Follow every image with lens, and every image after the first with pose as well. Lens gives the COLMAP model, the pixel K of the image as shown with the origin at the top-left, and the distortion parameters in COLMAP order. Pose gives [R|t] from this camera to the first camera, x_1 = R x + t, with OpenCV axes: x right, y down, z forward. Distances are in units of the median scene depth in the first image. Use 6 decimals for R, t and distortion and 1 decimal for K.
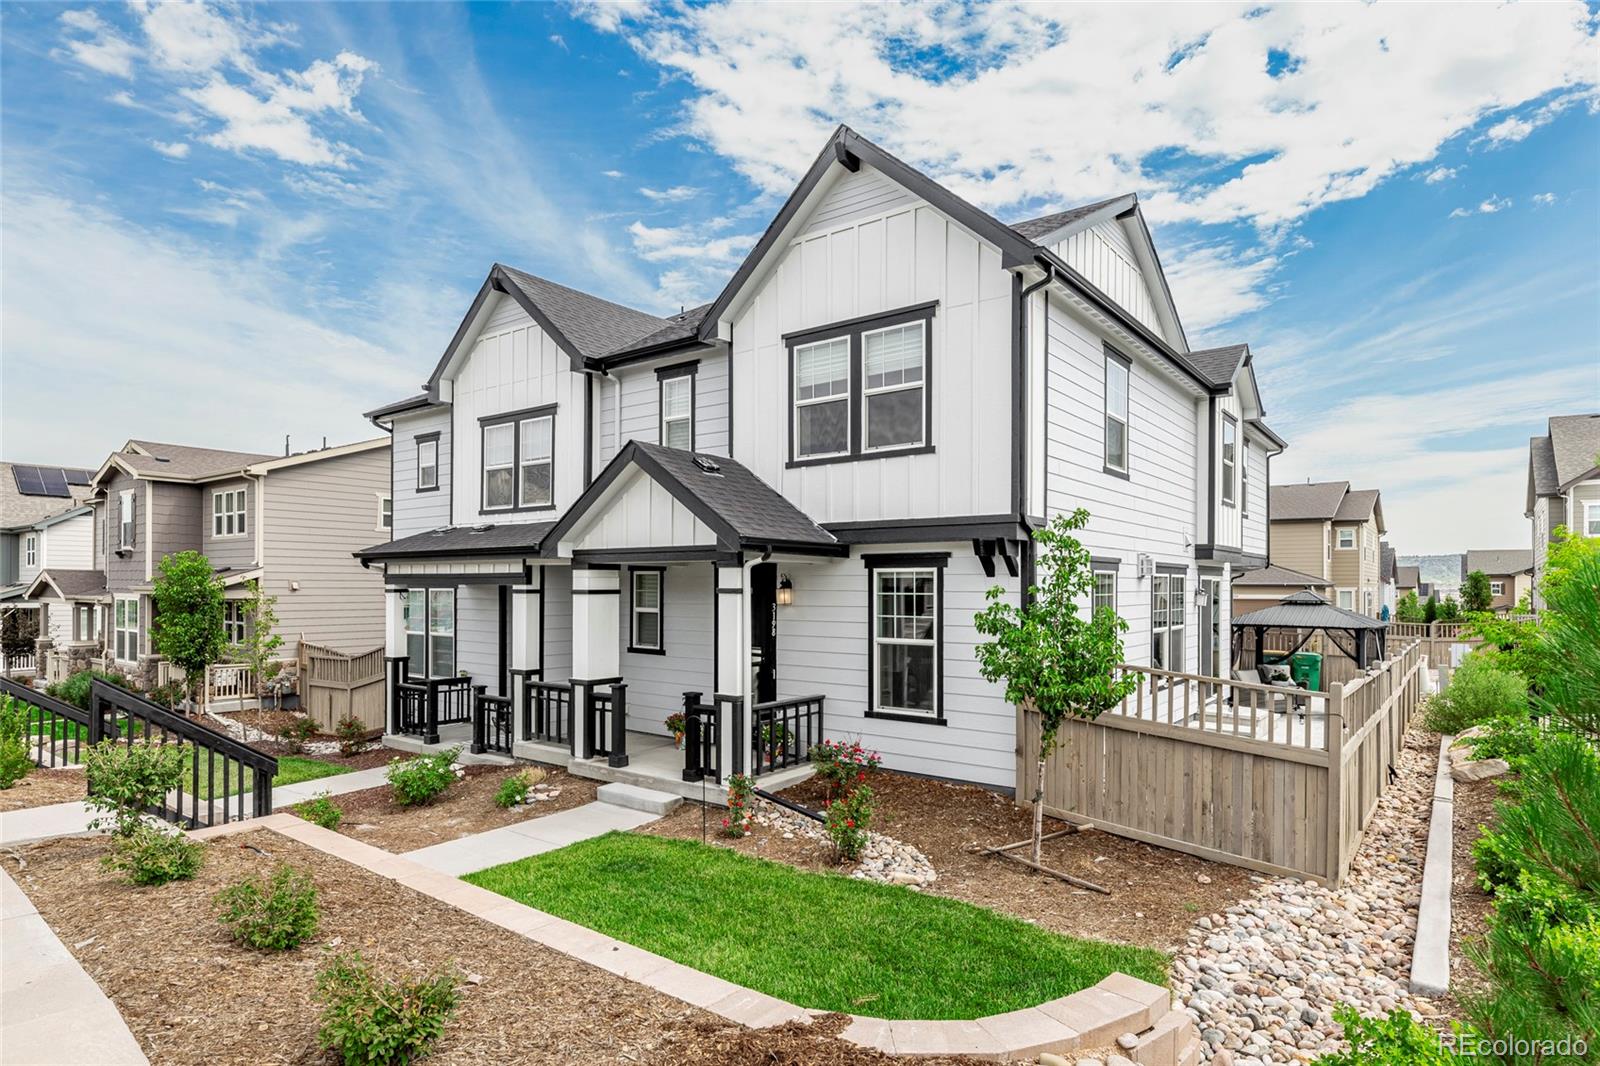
lens RADIAL K [[874.4, 0, 804.8], [0, 874.4, 579.7], [0, 0, 1]] dist [0.000944, 0.000136]
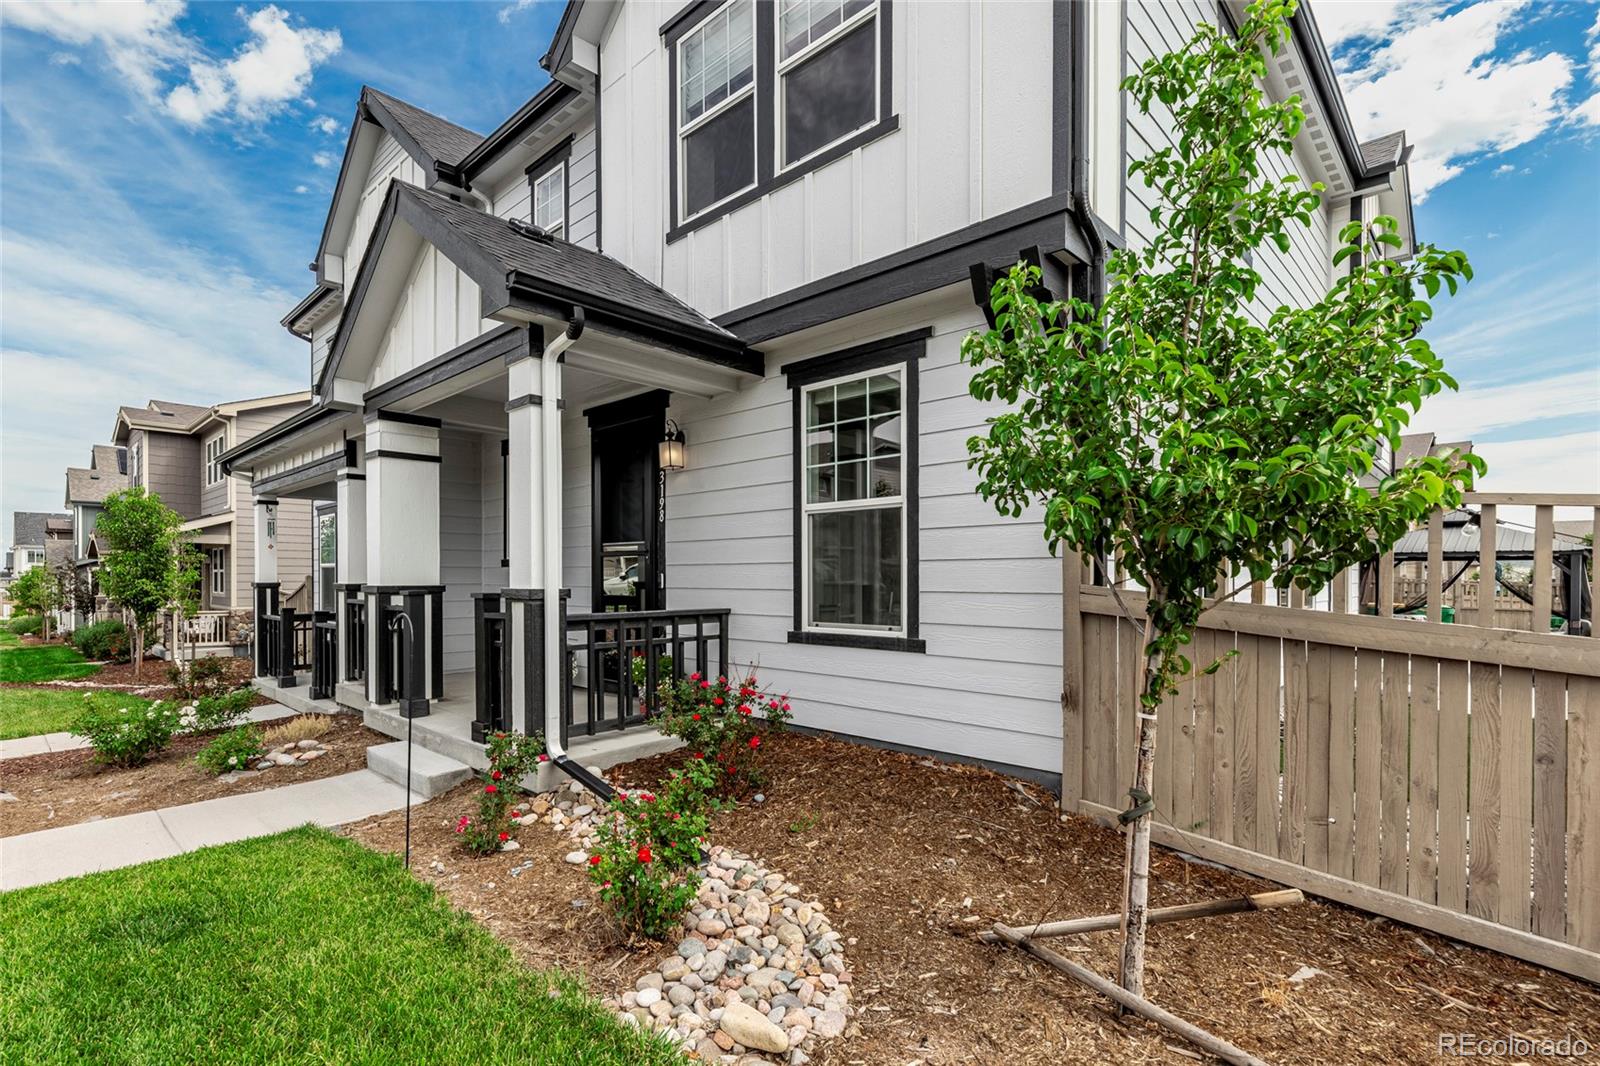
lens RADIAL K [[760.3, 0, 735.5], [0, 760.3, 578.7], [0, 0, 1]] dist [-0.001855, -0.000336]
pose [[0.989155, -0.002472, -0.146852, 0.116492], [0.003746, 0.999958, 0.008400, 0.117917], [0.146825, -0.008859, 0.989123, 0.524022]]
